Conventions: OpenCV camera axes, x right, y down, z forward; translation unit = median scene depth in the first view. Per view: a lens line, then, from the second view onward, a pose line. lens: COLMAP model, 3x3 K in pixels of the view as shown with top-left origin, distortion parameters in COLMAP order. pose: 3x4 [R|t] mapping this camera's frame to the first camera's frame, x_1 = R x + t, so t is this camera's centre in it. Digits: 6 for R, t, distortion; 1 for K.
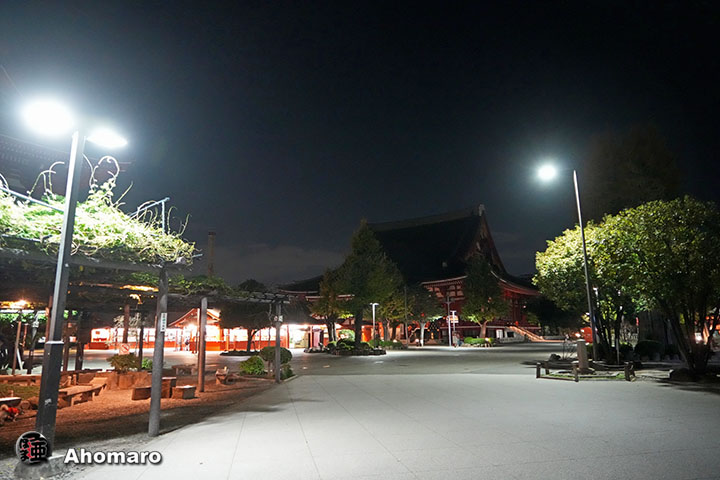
lens RADIAL K [[478.6, 0, 360.0], [0, 478.6, 240.0], [0, 0, 1]] dist [-0.045311, 0.002903]
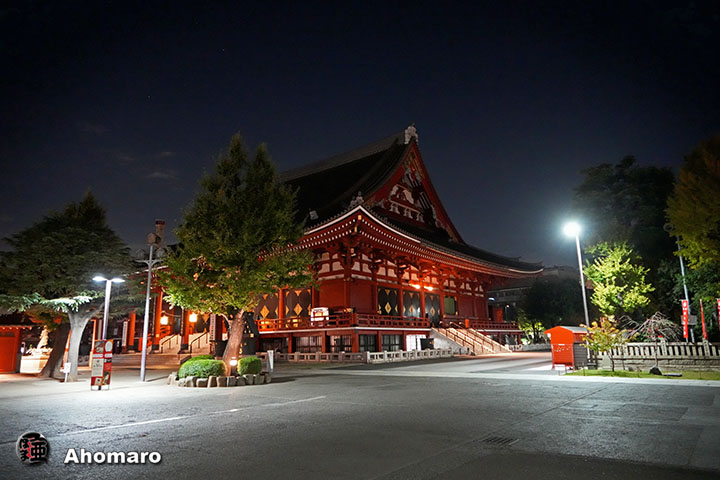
lens RADIAL K [[478.6, 0, 360.0], [0, 478.6, 240.0], [0, 0, 1]] dist [-0.045311, 0.002903]
pose [[0.997684, -0.023336, -0.063891, 0.228449], [0.022892, 0.999709, -0.007665, 0.073132], [0.064051, 0.006185, 0.997927, 0.391510]]
